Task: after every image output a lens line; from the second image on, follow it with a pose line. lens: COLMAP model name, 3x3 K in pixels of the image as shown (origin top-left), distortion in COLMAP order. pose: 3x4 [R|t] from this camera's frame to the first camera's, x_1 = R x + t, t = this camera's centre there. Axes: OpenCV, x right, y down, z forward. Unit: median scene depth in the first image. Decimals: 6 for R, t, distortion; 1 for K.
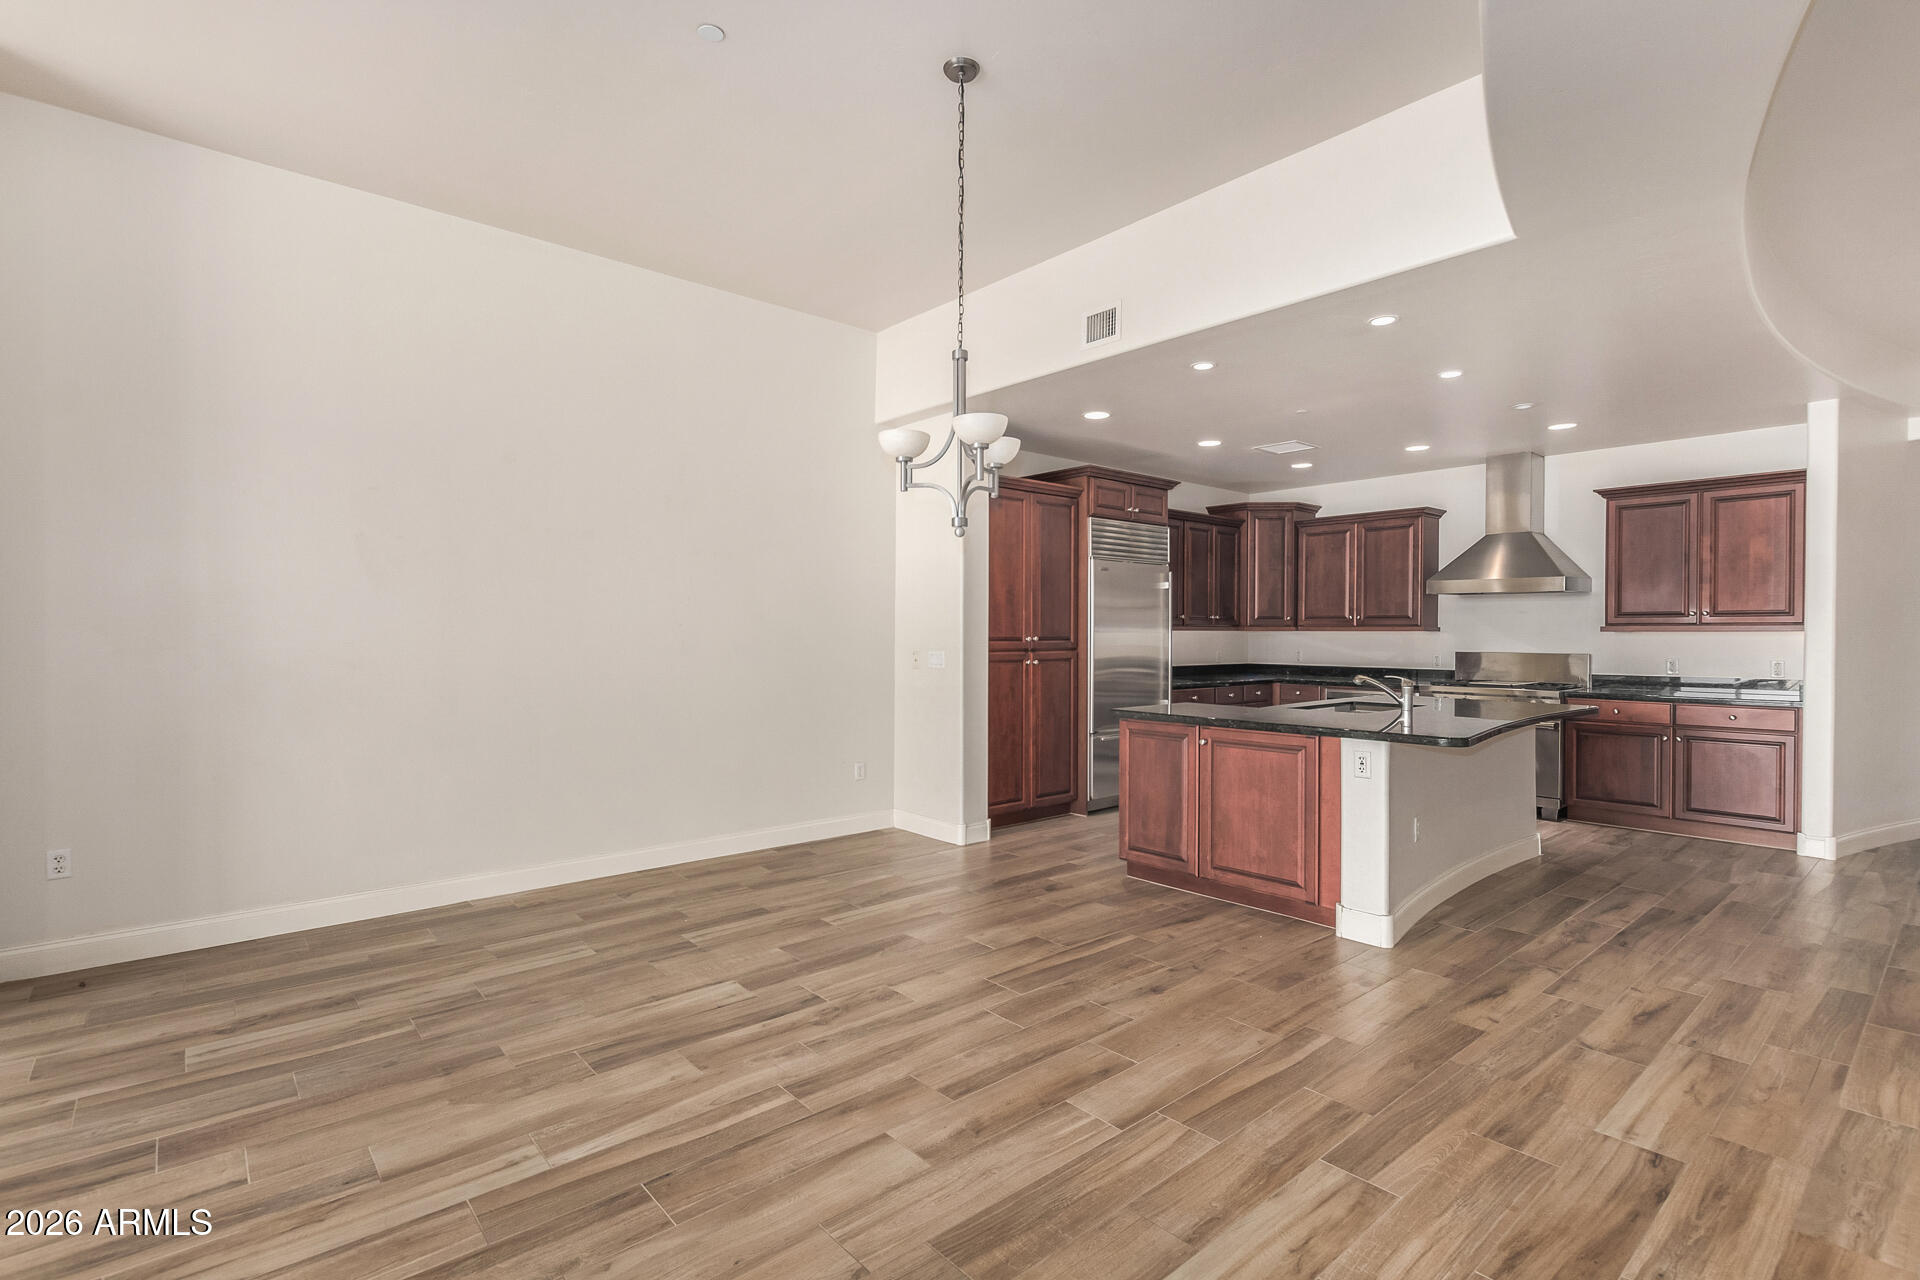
lens RADIAL K [[882.8, 0, 969.6], [0, 882.8, 641.0], [0, 0, 1]] dist [0.000825, -0.000329]
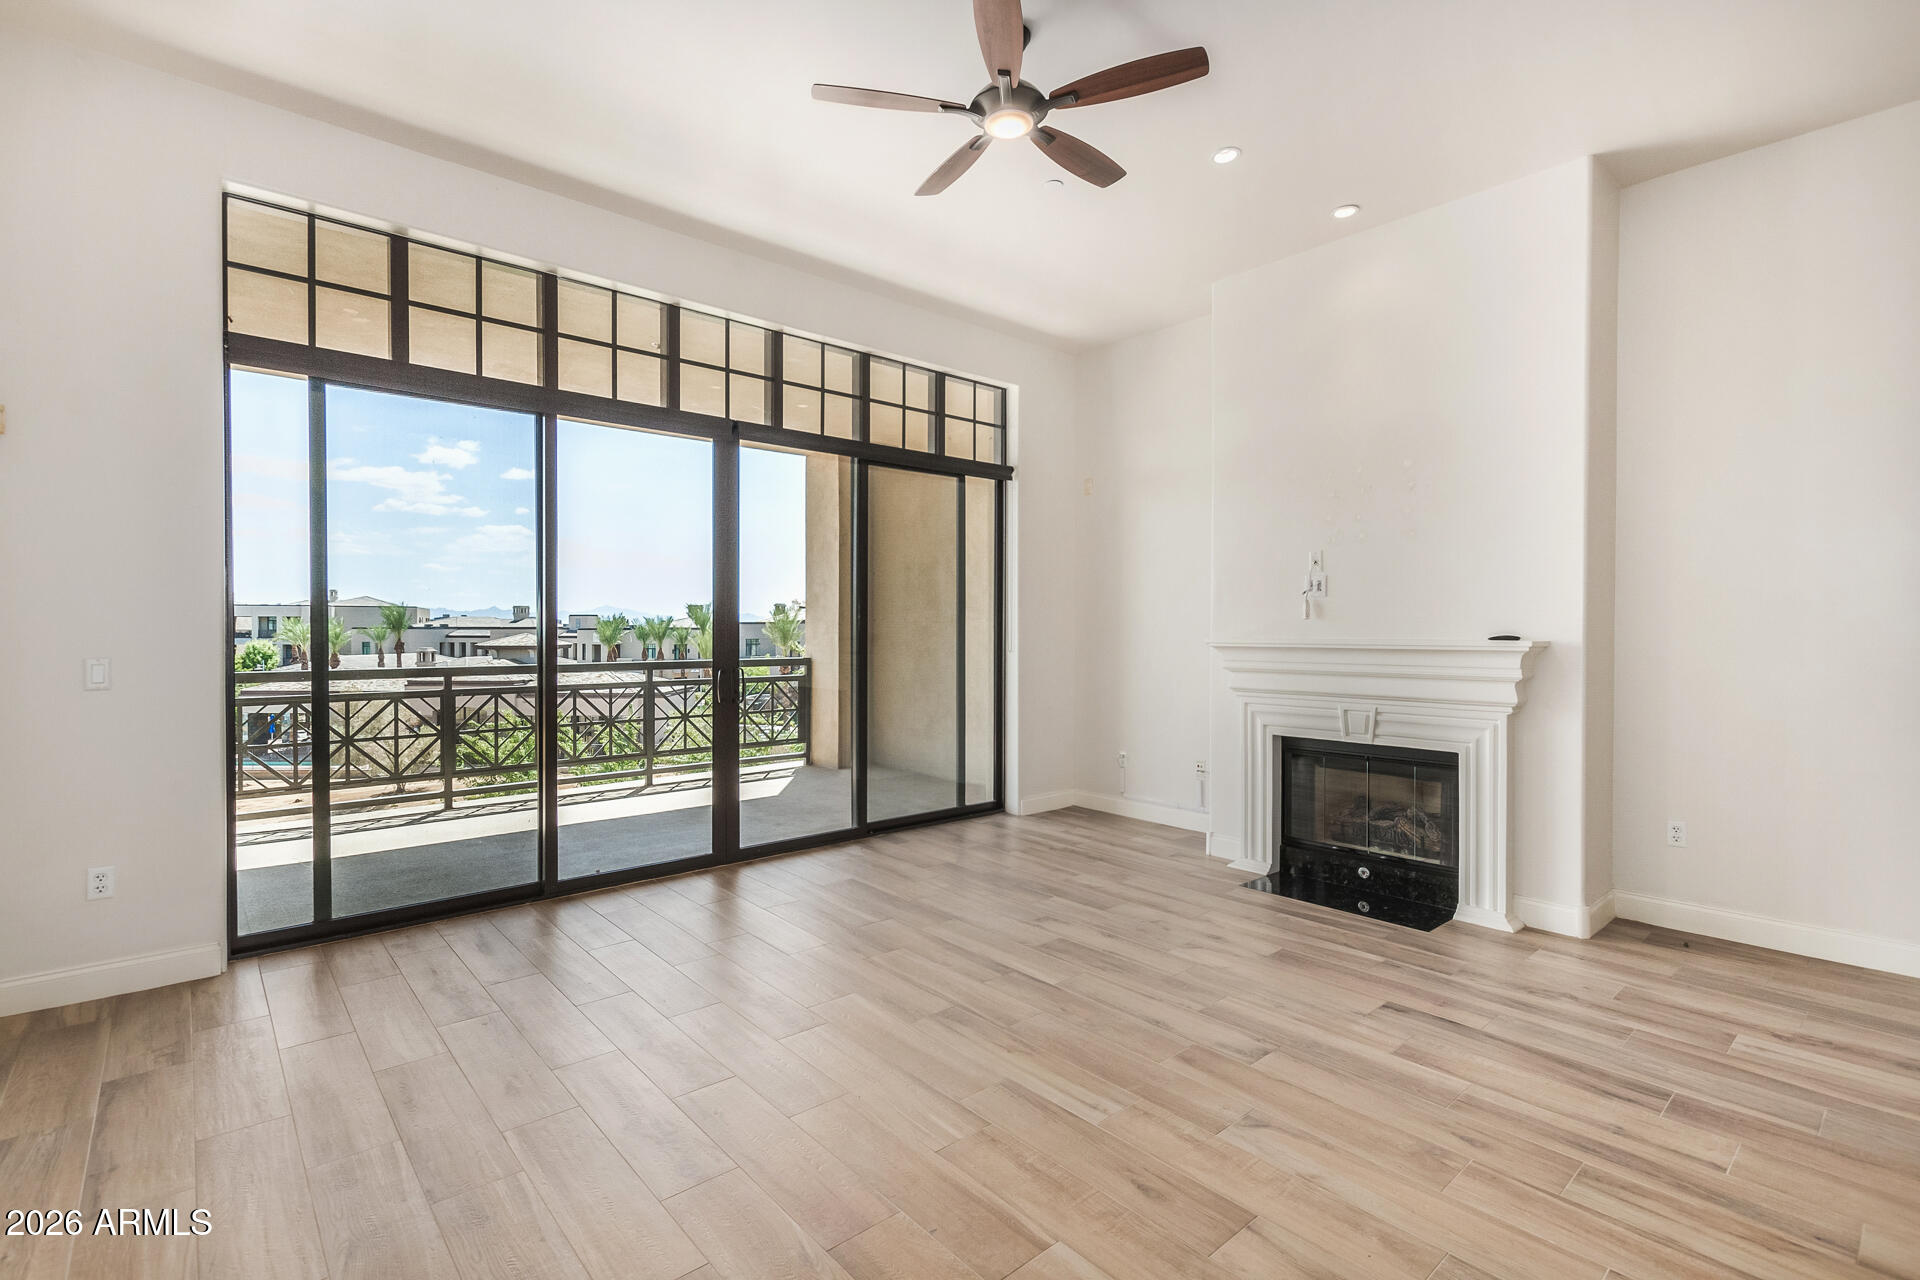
lens RADIAL K [[882.8, 0, 959.5], [0, 882.8, 638.7], [0, 0, 1]] dist [0.000825, -0.000329]
pose [[0.017070, 0.009515, -0.999809, 0.145815], [-0.010410, 0.999902, 0.009338, -0.002497], [0.999800, 0.010249, 0.017168, 0.074511]]
